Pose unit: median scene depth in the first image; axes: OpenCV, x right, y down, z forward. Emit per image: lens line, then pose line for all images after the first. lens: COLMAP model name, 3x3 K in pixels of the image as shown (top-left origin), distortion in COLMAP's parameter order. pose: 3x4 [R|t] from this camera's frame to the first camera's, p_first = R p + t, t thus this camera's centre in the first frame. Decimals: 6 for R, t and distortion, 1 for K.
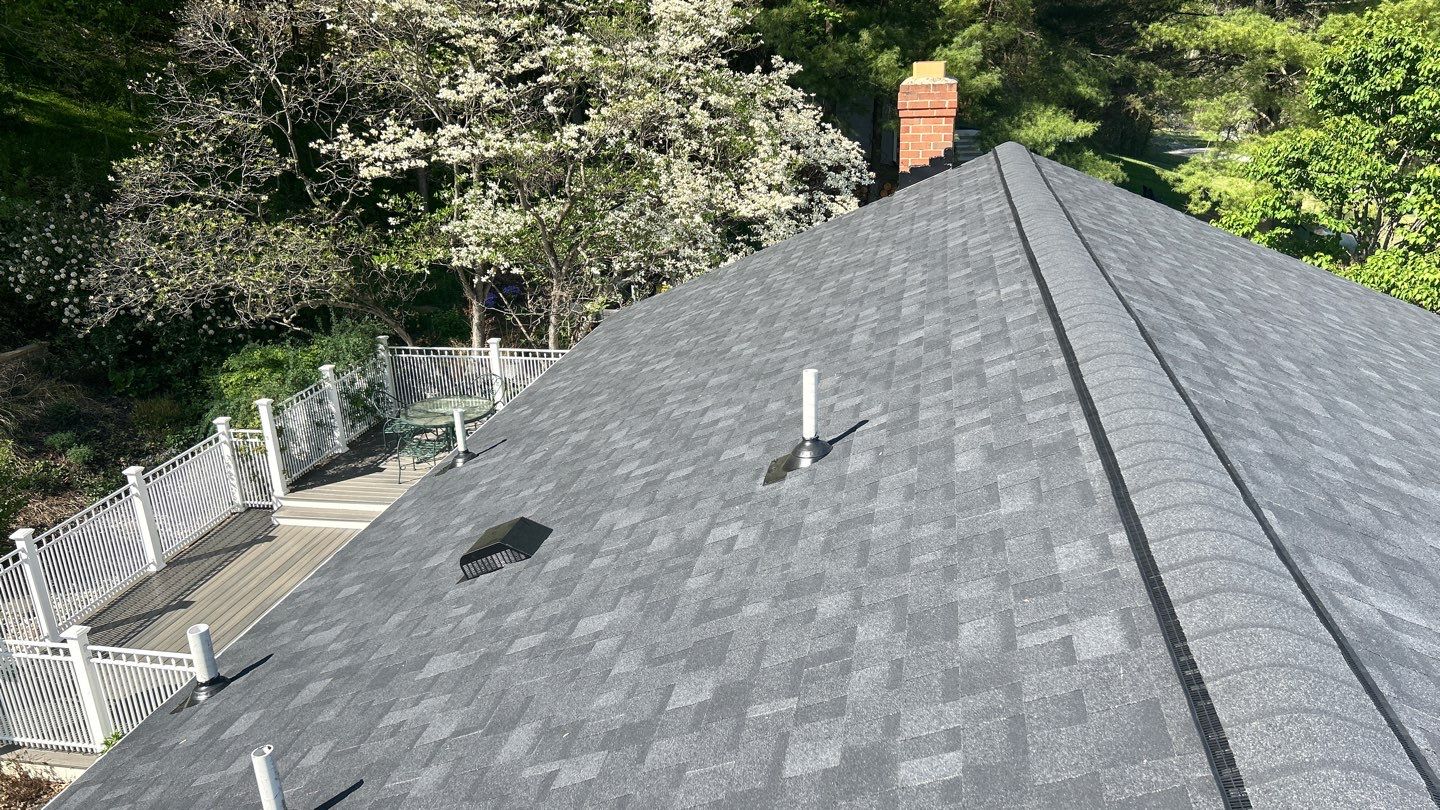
lens RADIAL K [[1070.6, 0, 715.6], [0, 1070.6, 406.4], [0, 0, 1]] dist [0.092418, -0.109651]
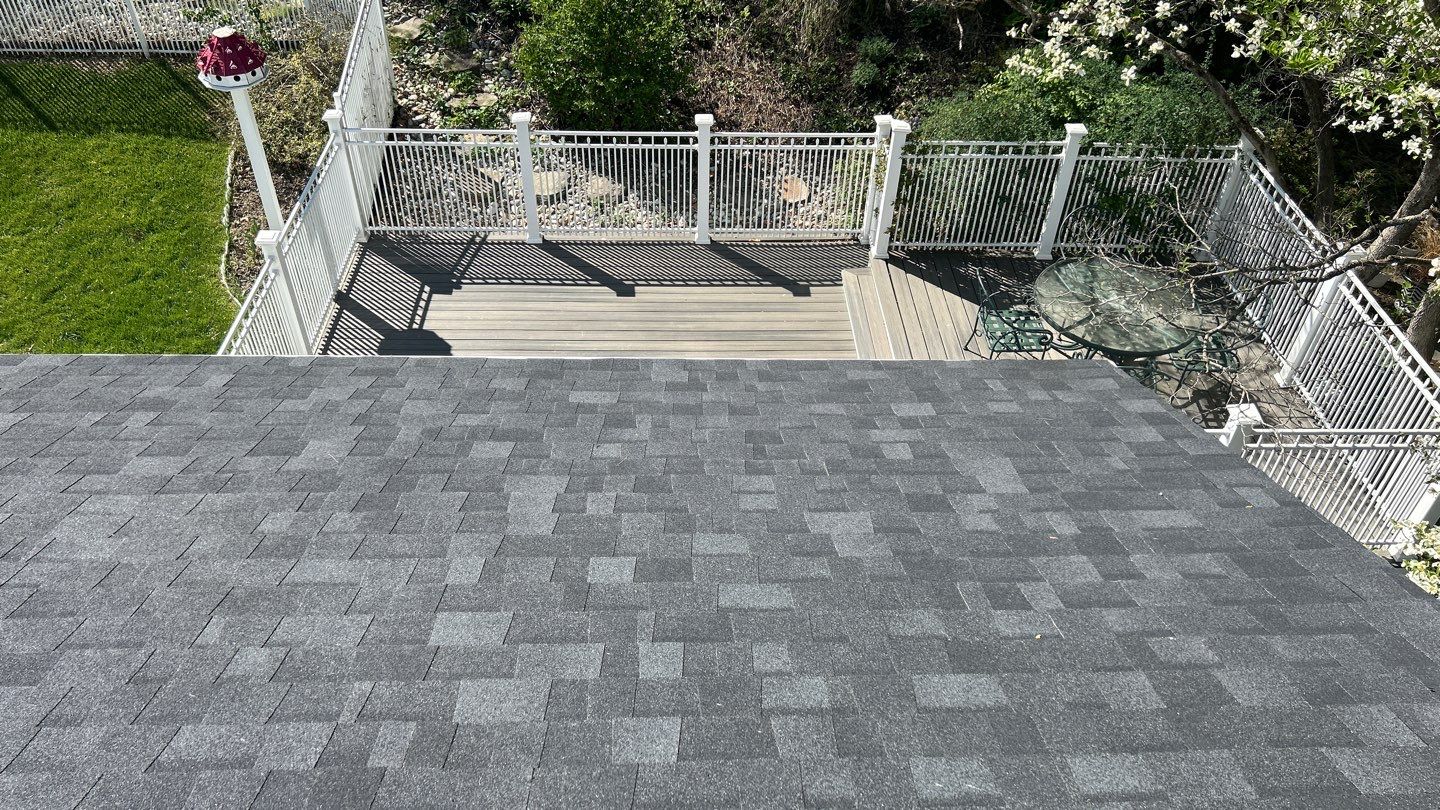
lens RADIAL K [[1070.6, 0, 715.6], [0, 1070.6, 406.4], [0, 0, 1]] dist [0.092418, -0.109651]
pose [[0.212780, 0.675728, -0.705773, 0.150399], [-0.357810, 0.726027, 0.587245, -0.231408], [0.909228, 0.127579, 0.396267, 0.654150]]
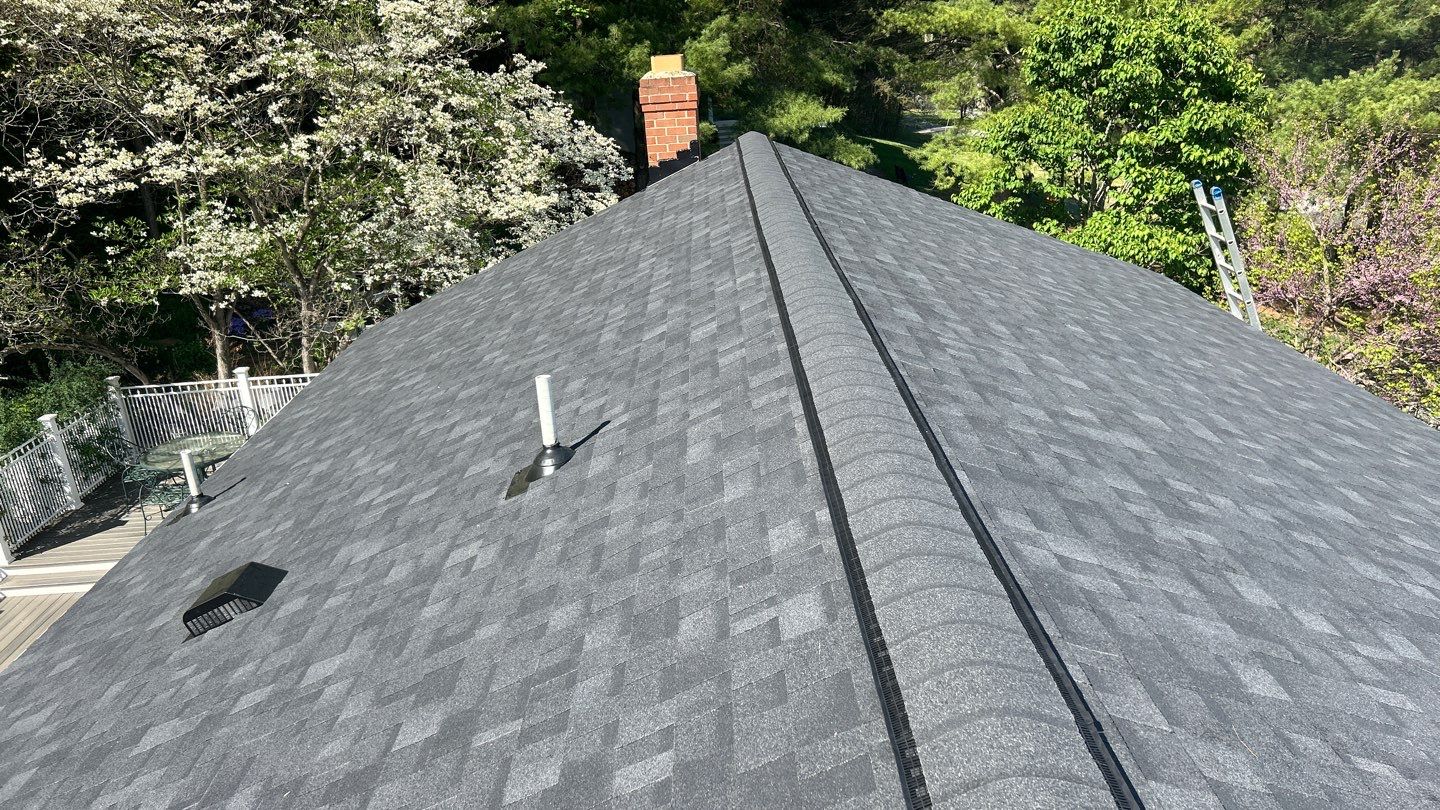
lens RADIAL K [[1077.5, 0, 724.8], [0, 1077.5, 400.4], [0, 0, 1]] dist [0.064582, -0.065816]
pose [[0.978466, -0.098638, 0.181315, 0.033680], [0.098819, 0.995073, 0.008061, -0.001668], [-0.181217, 0.010030, 0.983392, 0.000531]]
